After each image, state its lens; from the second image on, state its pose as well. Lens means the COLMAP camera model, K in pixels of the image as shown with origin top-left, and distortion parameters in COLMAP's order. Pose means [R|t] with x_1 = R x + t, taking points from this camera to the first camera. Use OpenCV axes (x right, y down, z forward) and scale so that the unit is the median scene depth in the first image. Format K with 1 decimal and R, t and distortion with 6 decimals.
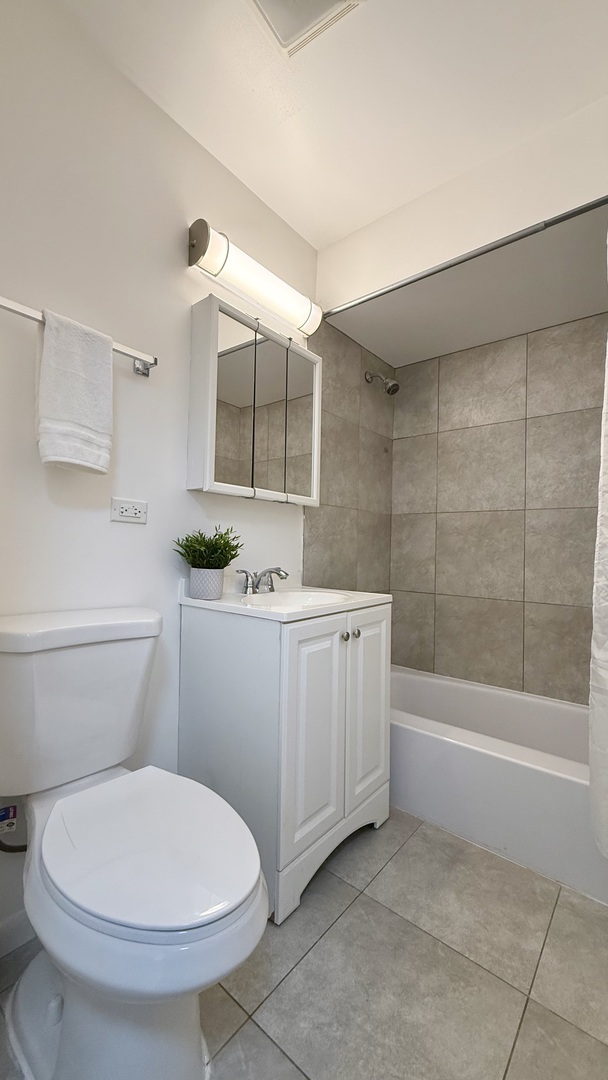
lens RADIAL K [[426.1, 0, 304.0], [0, 426.1, 540.0], [0, 0, 1]] dist [0.000269, 0.000034]
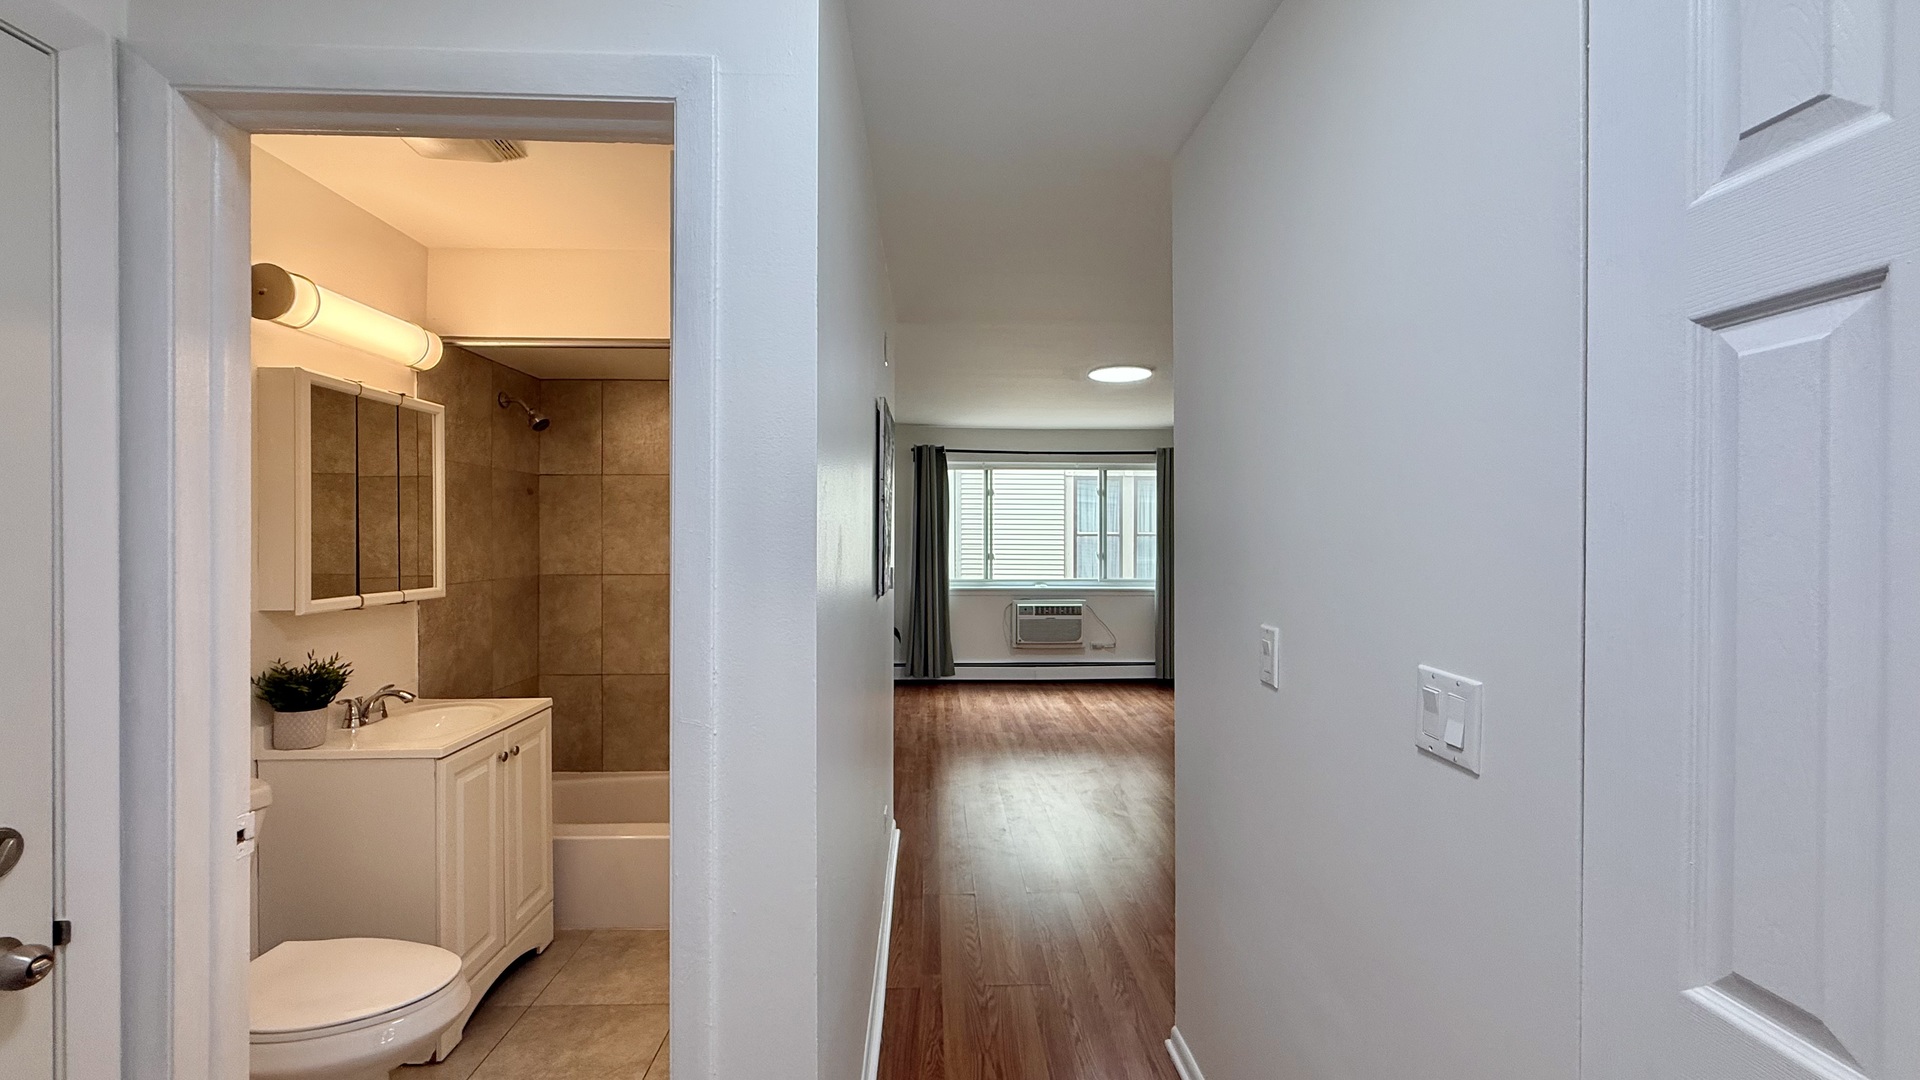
lens RADIAL K [[771.9, 0, 960.8], [0, 771.9, 537.2], [0, 0, 1]] dist [-0.000383, 0.000421]
pose [[0.742032, -0.024173, 0.669928, -0.222367], [0.002235, 0.999433, 0.033586, -0.246811], [-0.670361, -0.023425, 0.741666, -0.734713]]
